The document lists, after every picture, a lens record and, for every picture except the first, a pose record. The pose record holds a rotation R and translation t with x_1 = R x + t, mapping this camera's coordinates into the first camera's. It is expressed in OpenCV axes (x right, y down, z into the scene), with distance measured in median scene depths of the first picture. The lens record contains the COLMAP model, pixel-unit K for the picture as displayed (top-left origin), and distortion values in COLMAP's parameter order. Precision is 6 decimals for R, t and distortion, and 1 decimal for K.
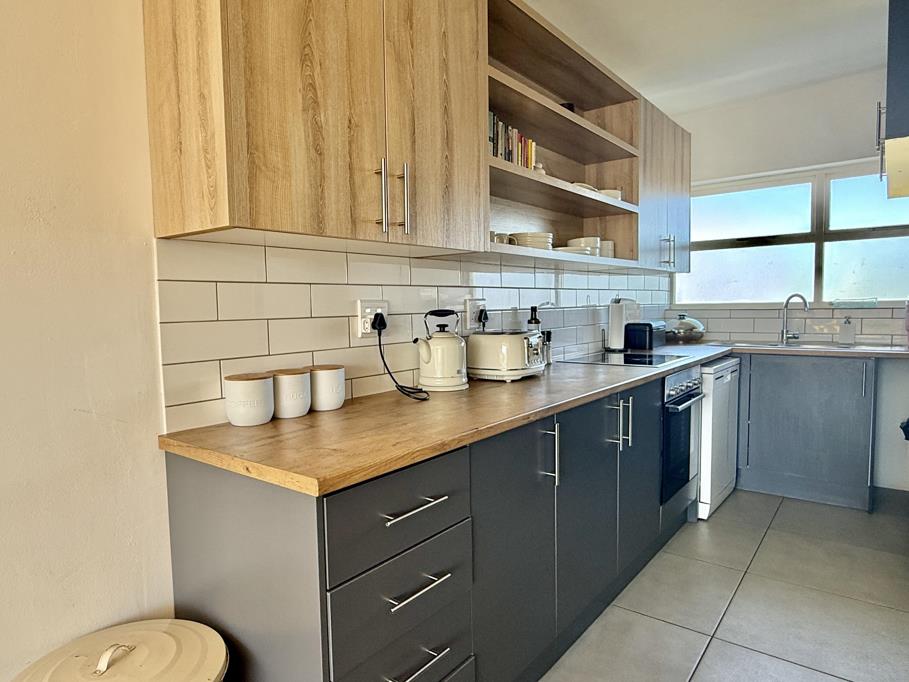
lens RADIAL K [[558.8, 0, 454.5], [0, 558.8, 341.0], [0, 0, 1]] dist [-0.004582, -0.000496]
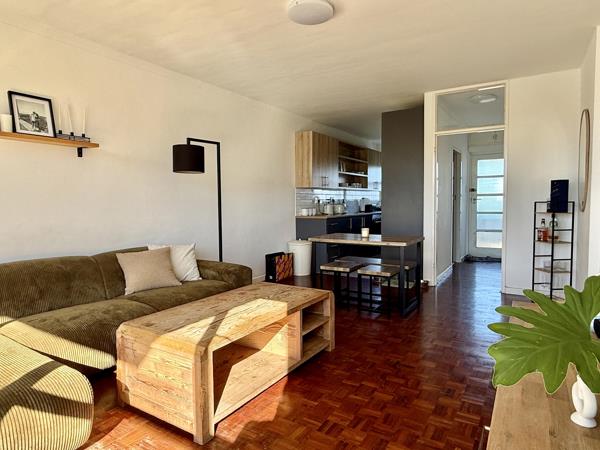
lens RADIAL K [[367.9, 0, 300.0], [0, 367.9, 225.0], [0, 0, 1]] dist [-0.014261, -0.001454]
pose [[0.994714, -0.007165, 0.102430, -0.385571], [0.008716, 0.999854, -0.014708, 0.139350], [-0.102310, 0.015524, 0.994631, -1.416147]]
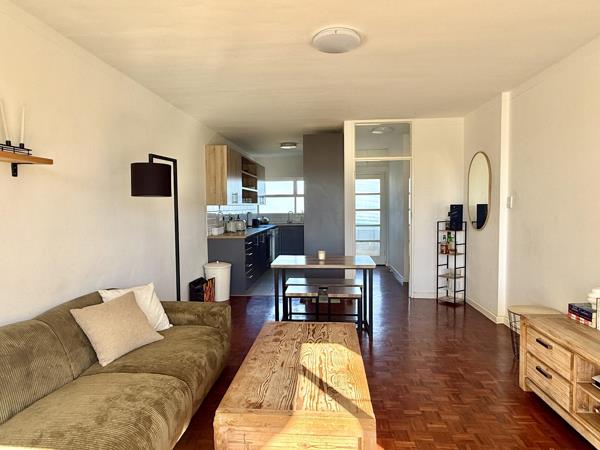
lens RADIAL K [[368.8, 0, 300.0], [0, 368.8, 225.0], [0, 0, 1]] dist [-0.004582, -0.000496]
pose [[0.840252, -0.027637, 0.541492, -0.761751], [0.044444, 0.998850, -0.017984, 0.068617], [-0.540372, 0.039177, 0.840514, -1.247694]]
